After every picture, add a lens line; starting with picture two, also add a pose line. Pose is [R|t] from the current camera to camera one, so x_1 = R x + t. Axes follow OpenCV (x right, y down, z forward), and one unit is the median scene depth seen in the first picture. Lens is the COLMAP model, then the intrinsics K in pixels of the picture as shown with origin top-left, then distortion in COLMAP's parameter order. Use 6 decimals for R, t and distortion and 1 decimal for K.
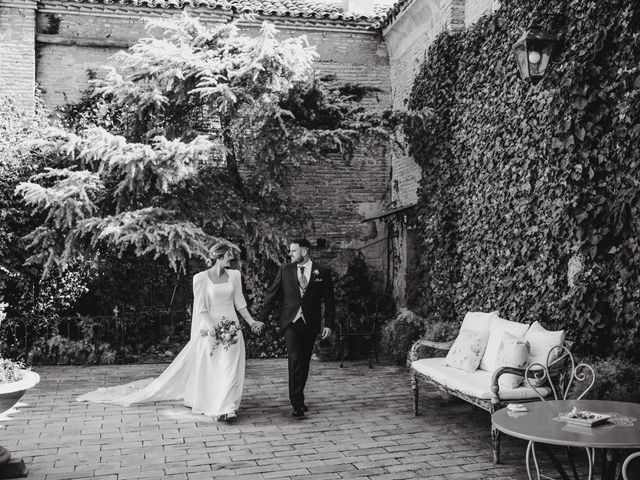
lens RADIAL K [[750.1, 0, 291.1], [0, 750.1, 237.9], [0, 0, 1]] dist [-0.027433, -0.012543]
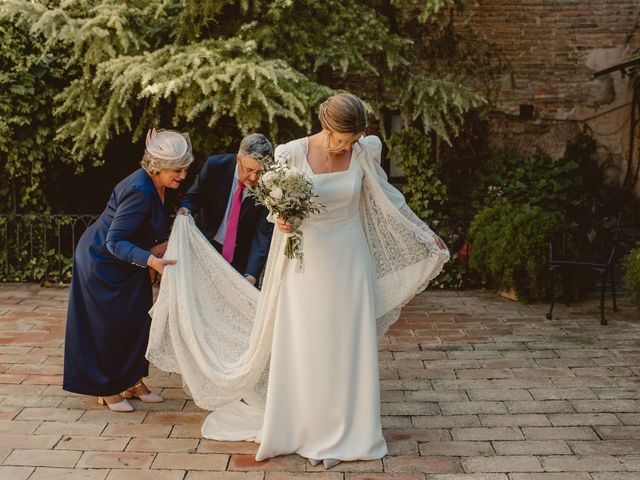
lens RADIAL K [[750.1, 0, 291.1], [0, 750.1, 237.9], [0, 0, 1]] dist [-0.027433, -0.012543]
pose [[0.964134, 0.036259, -0.262929, 0.024125], [0.004466, 0.988268, 0.152661, 0.022661], [0.265379, -0.148360, 0.952661, 0.400990]]
